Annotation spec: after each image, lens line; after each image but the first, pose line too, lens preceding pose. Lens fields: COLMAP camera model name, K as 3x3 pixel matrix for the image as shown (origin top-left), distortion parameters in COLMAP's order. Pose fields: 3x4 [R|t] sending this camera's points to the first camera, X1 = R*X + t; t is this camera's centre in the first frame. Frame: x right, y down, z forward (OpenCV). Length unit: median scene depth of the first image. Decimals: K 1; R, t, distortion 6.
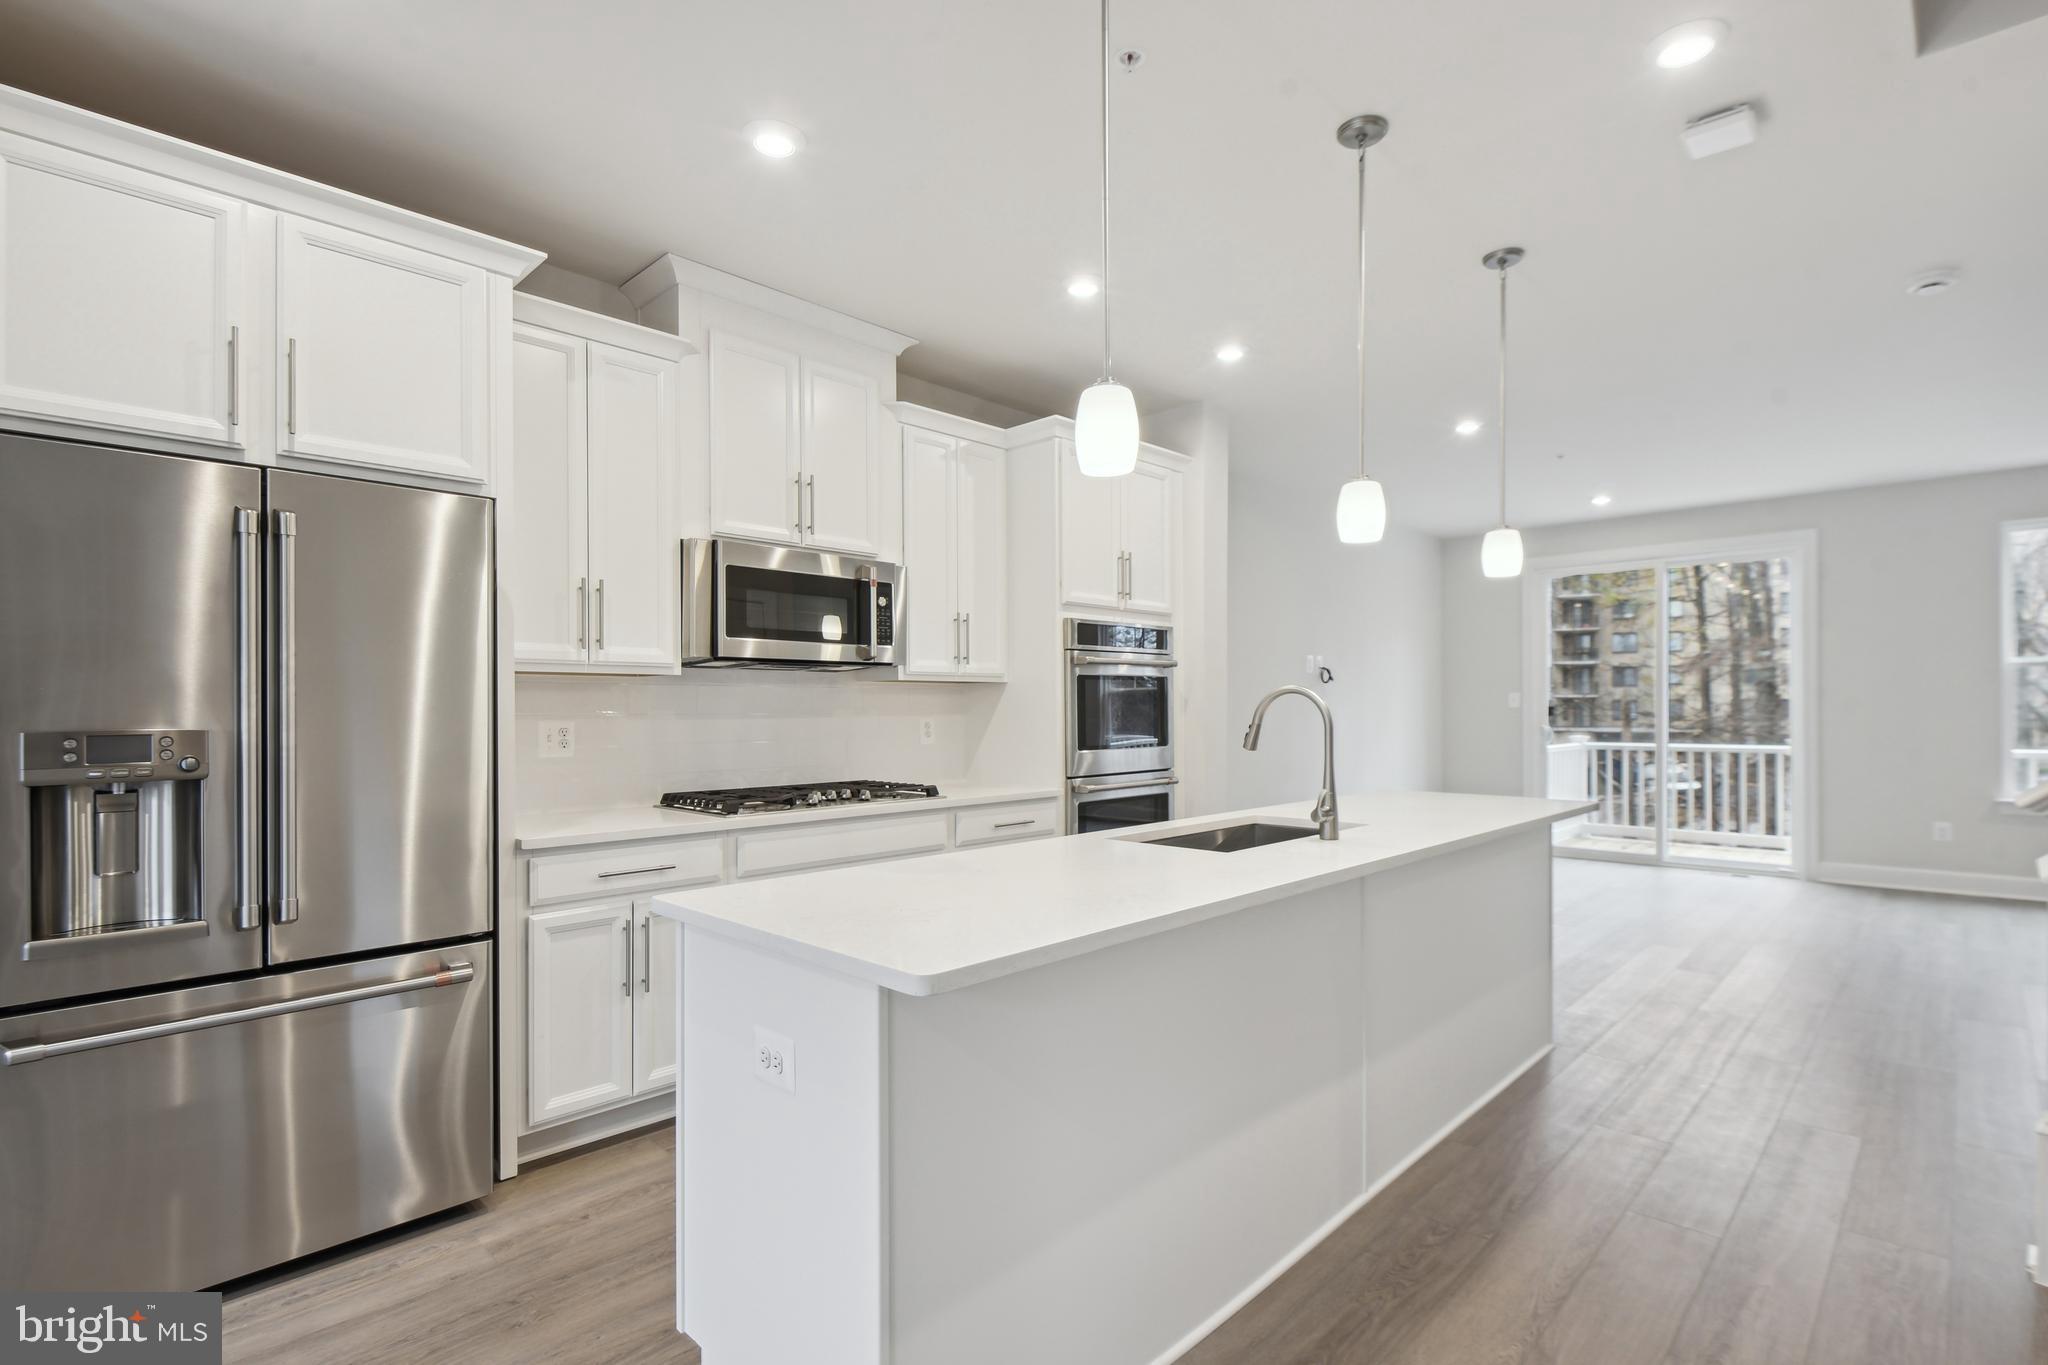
lens RADIAL K [[958.3, 0, 1041.1], [0, 958.3, 695.4], [0, 0, 1]] dist [-0.000097, -0.000936]
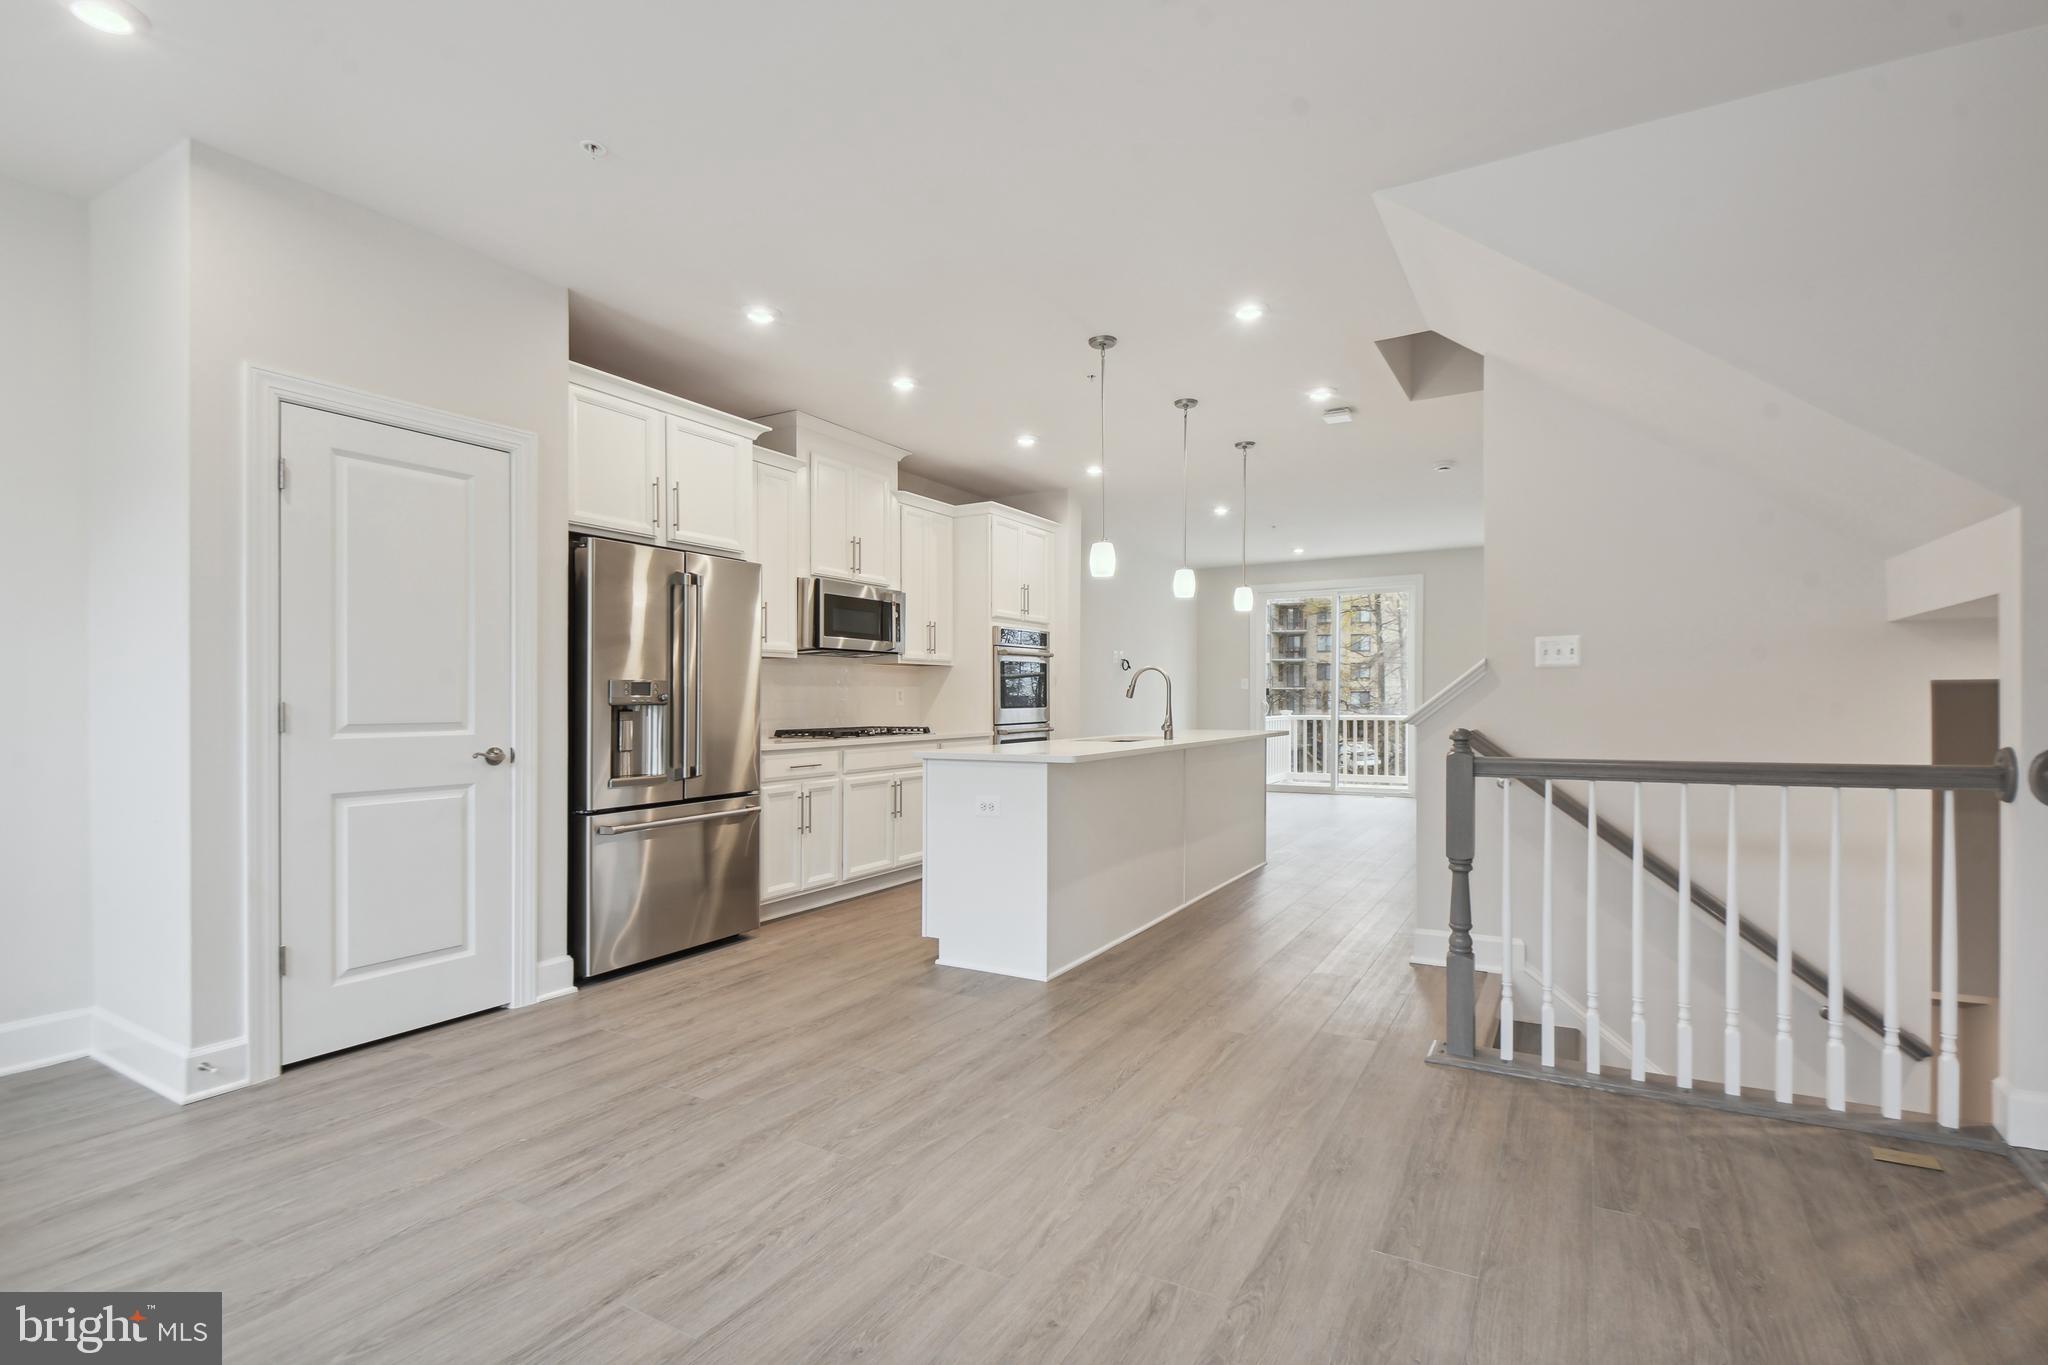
lens RADIAL K [[932.6, 0, 1037.9], [0, 932.6, 702.2], [0, 0, 1]] dist [0.000686, -0.000127]
pose [[0.969970, -0.000216, 0.243223, -0.294378], [-0.003600, 0.999877, 0.015244, 0.024185], [-0.243196, -0.015662, 0.969851, -0.564809]]
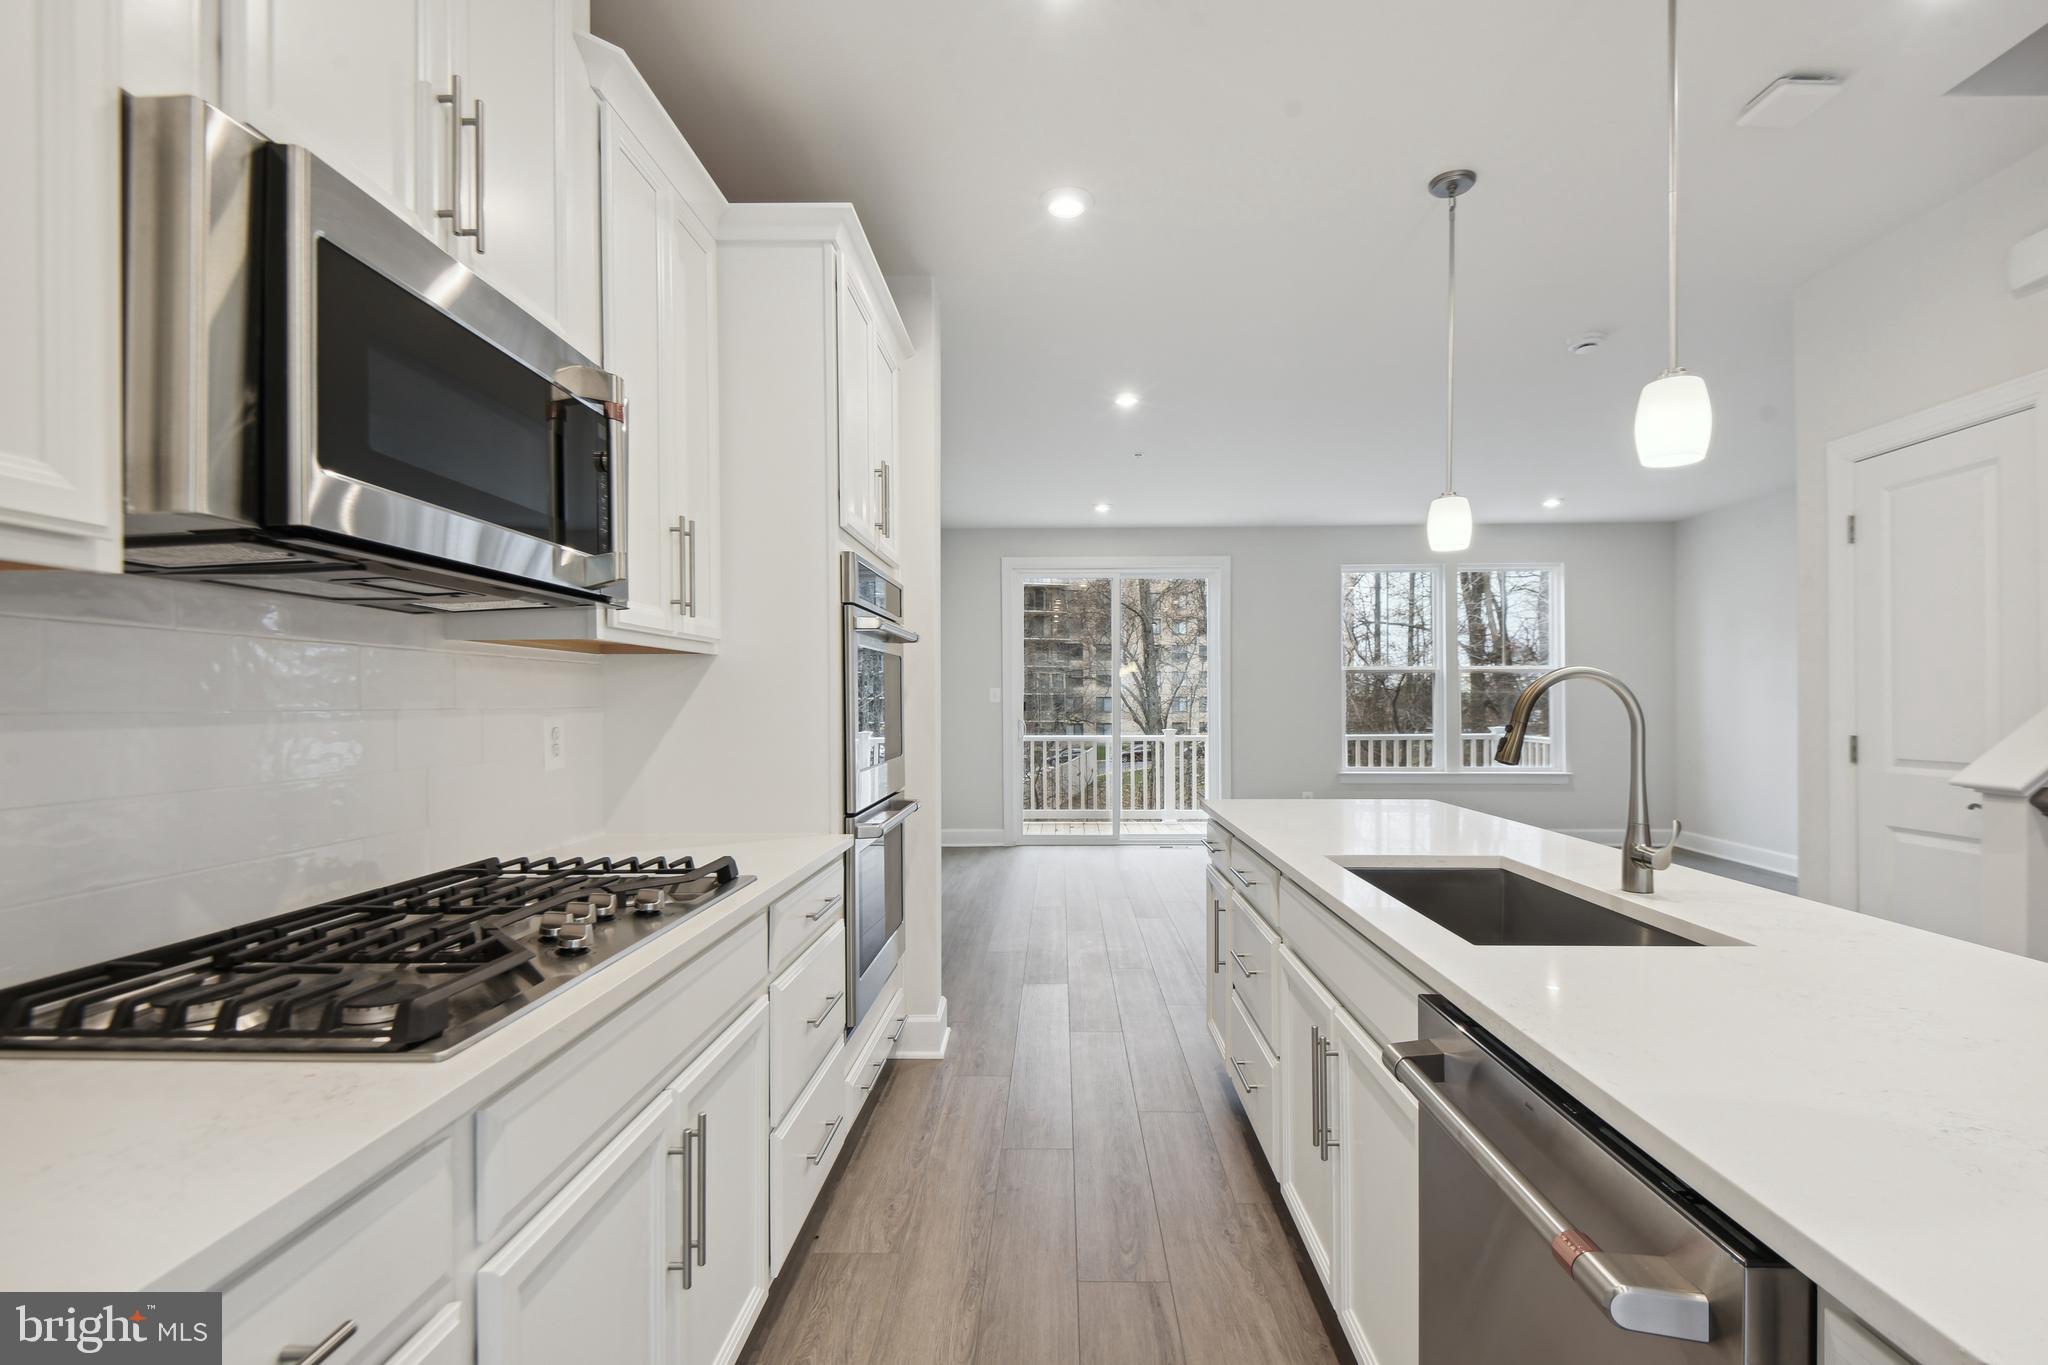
lens RADIAL K [[932.6, 0, 1037.9], [0, 932.6, 702.2], [0, 0, 1]] dist [0.000686, -0.000127]
pose [[0.735237, 0.002544, 0.677806, -0.293586], [-0.009289, 0.999937, 0.006324, 0.009984], [-0.677747, -0.010946, 0.735214, 0.495139]]
